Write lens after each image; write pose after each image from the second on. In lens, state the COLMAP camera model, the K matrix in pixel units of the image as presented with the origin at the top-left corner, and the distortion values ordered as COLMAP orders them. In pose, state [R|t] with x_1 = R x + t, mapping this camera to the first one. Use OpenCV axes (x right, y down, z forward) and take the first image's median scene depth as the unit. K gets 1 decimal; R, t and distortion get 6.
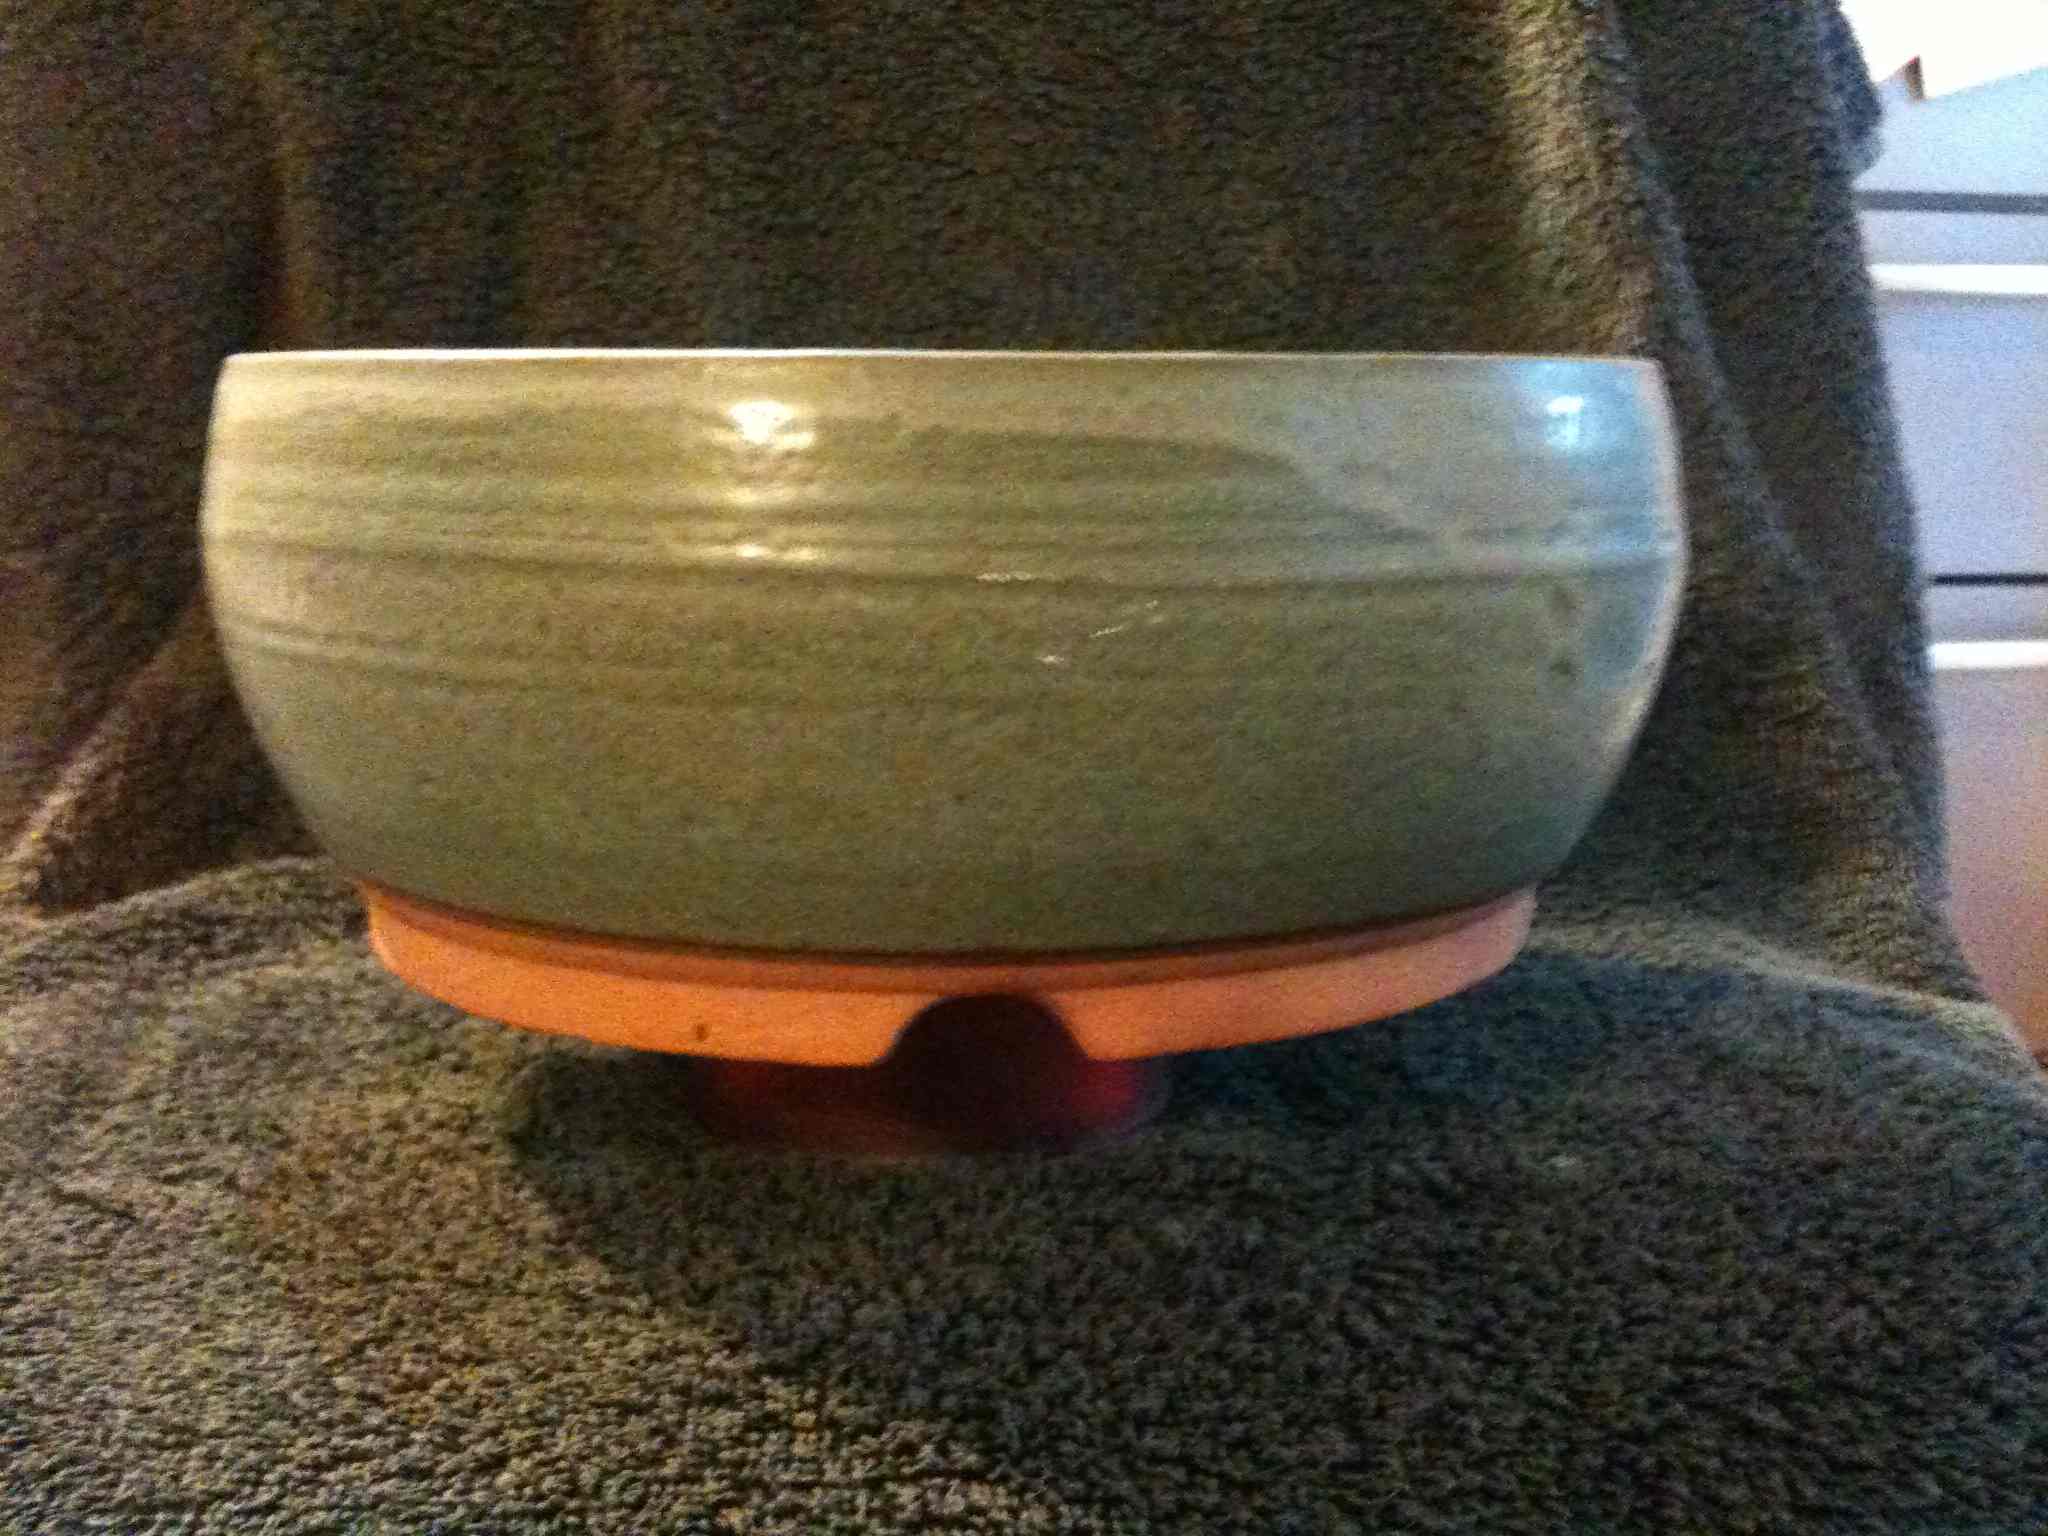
lens RADIAL K [[2223.2, 0, 1020.3], [0, 2223.2, 763.8], [0, 0, 1]] dist [0.106807, -0.383817]
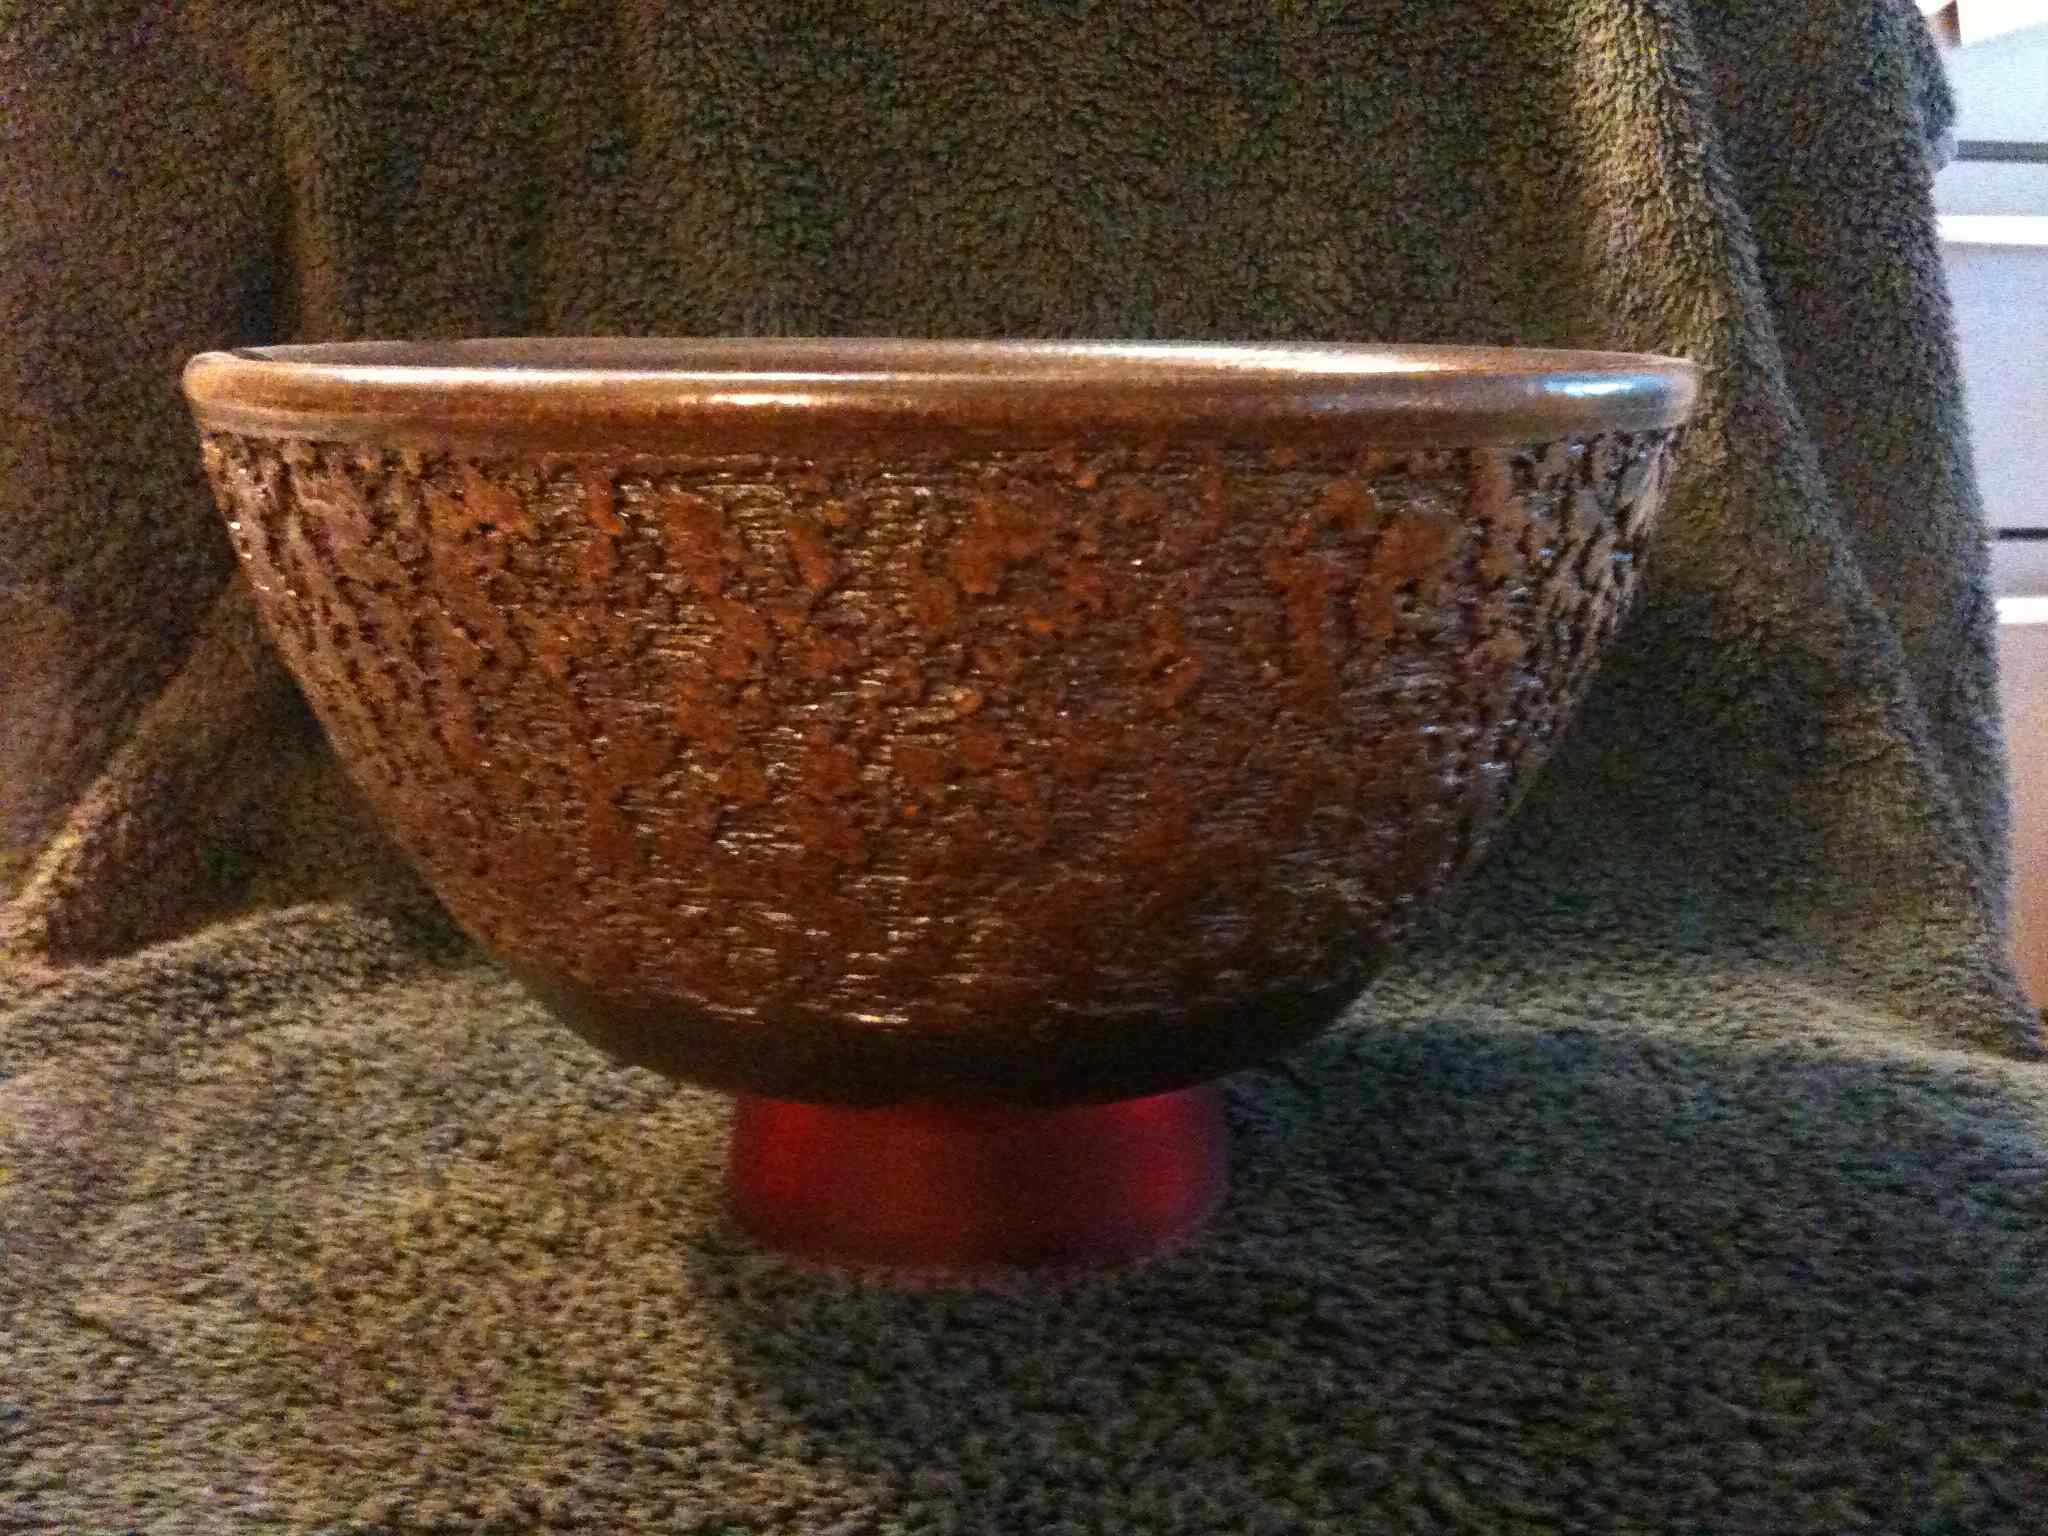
lens RADIAL K [[2223.2, 0, 1020.3], [0, 2223.2, 763.8], [0, 0, 1]] dist [0.106807, -0.383817]
pose [[0.999970, 0.007714, -0.000757, -0.018538], [-0.007679, 0.999221, 0.038714, -0.059428], [0.001055, -0.038707, 0.999250, 0.038571]]
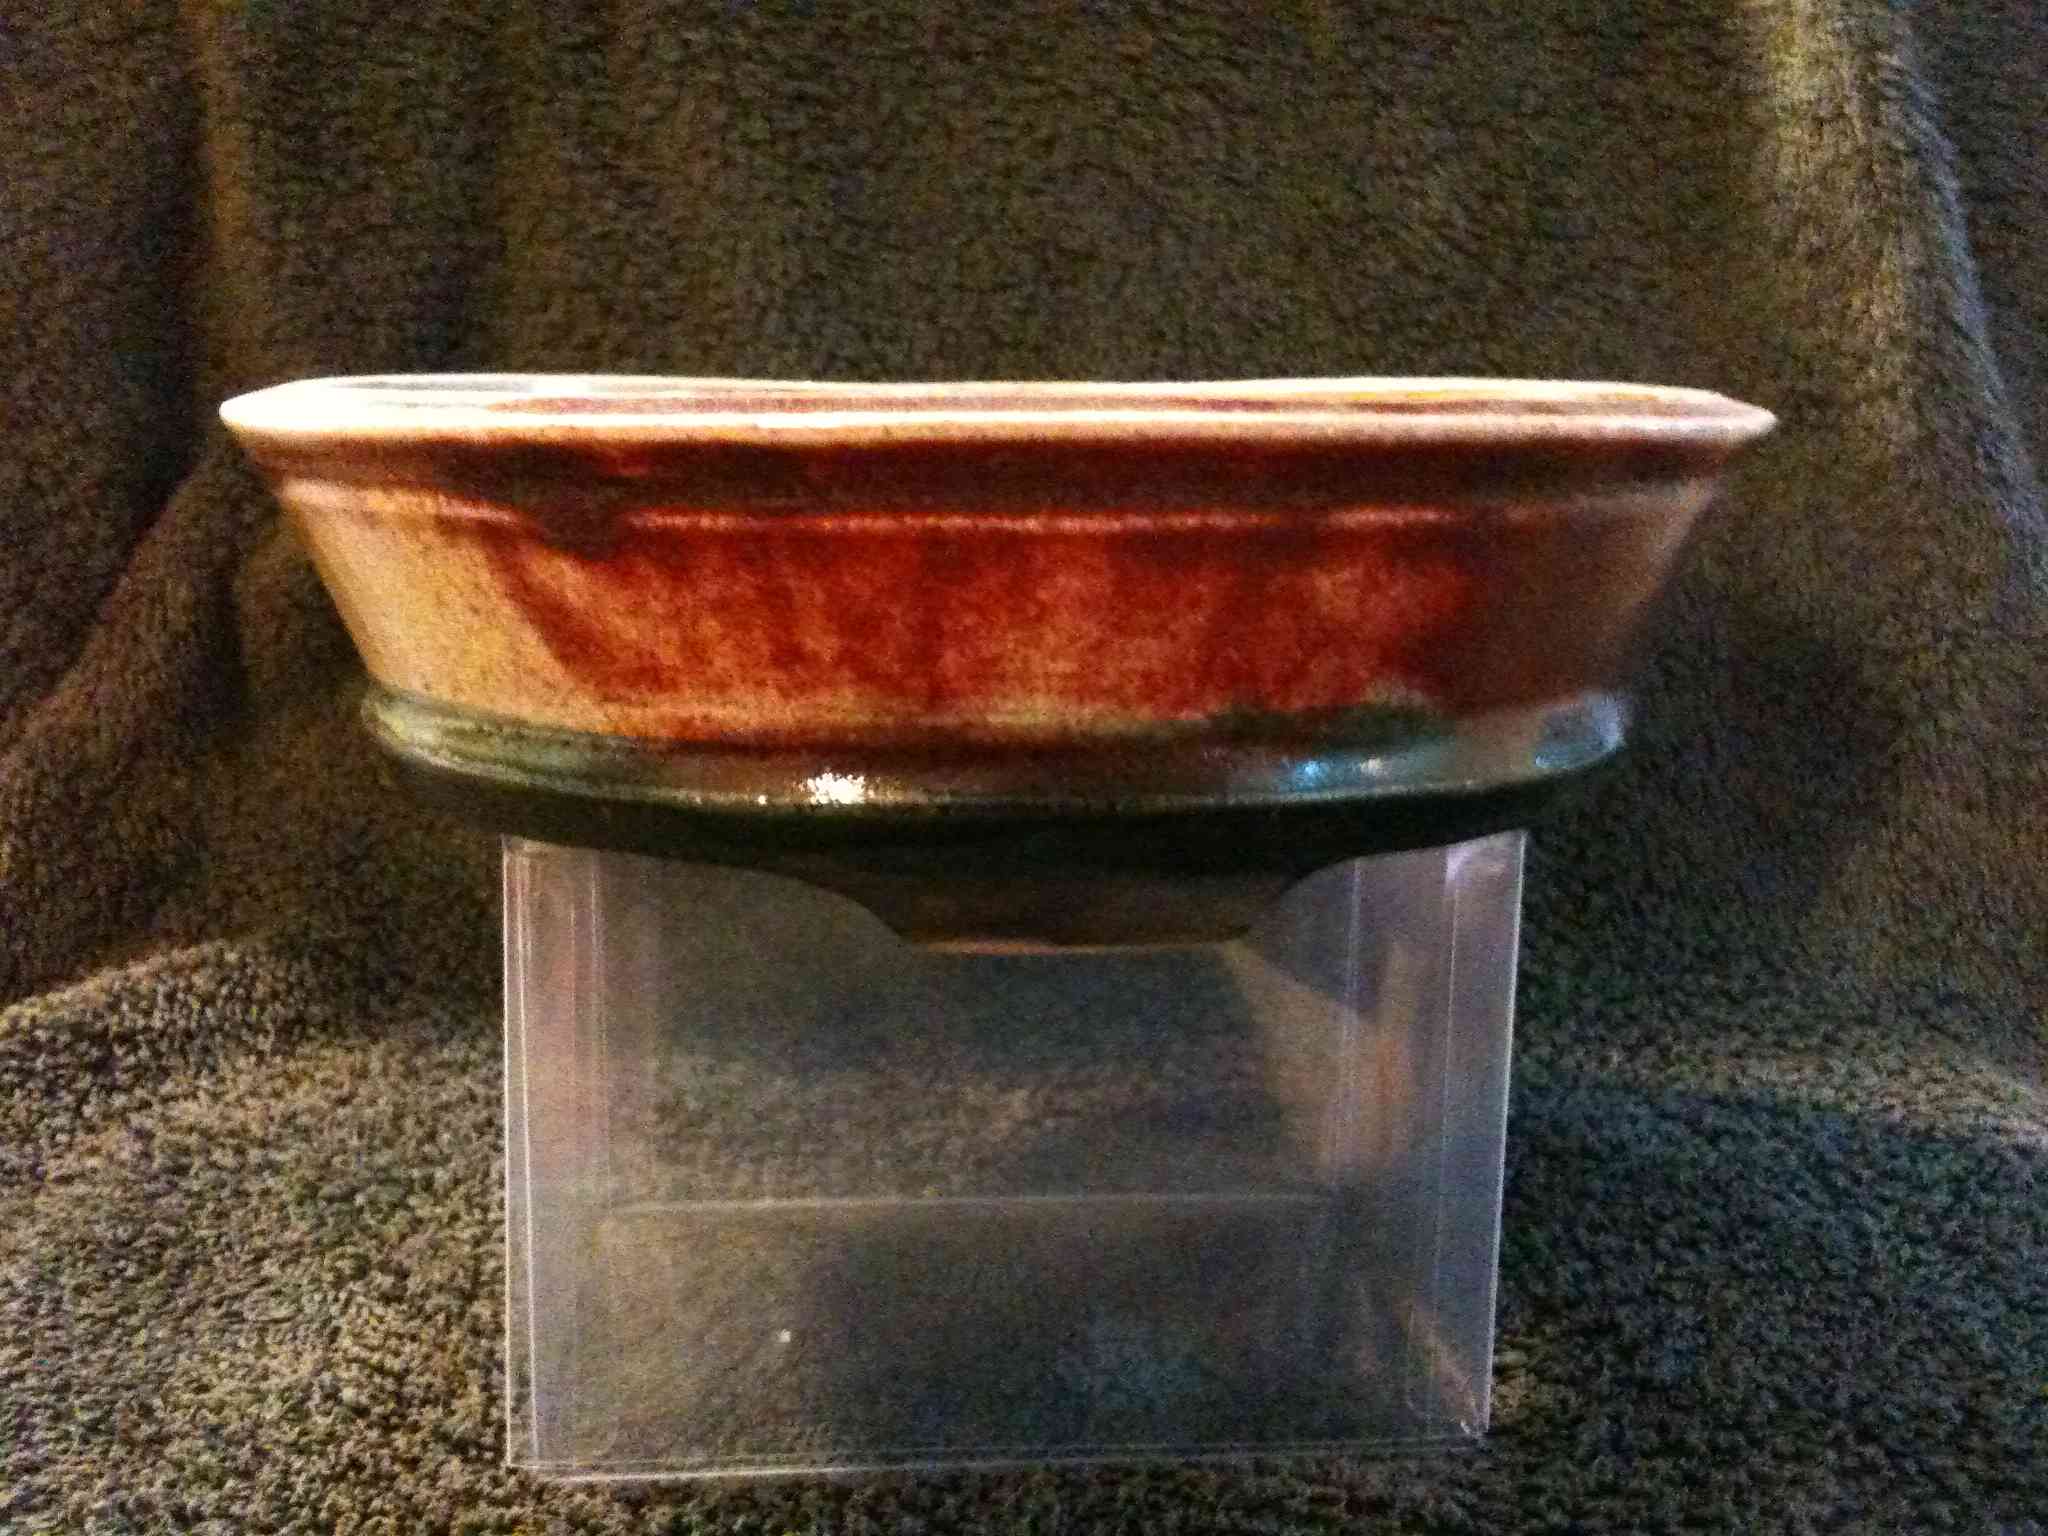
lens RADIAL K [[2223.2, 0, 1020.3], [0, 2223.2, 763.8], [0, 0, 1]] dist [0.106807, -0.383817]
pose [[0.999530, 0.023414, -0.019786, -0.018494], [-0.021896, 0.997037, 0.073748, -0.092328], [0.021454, -0.073280, 0.997081, 0.202703]]
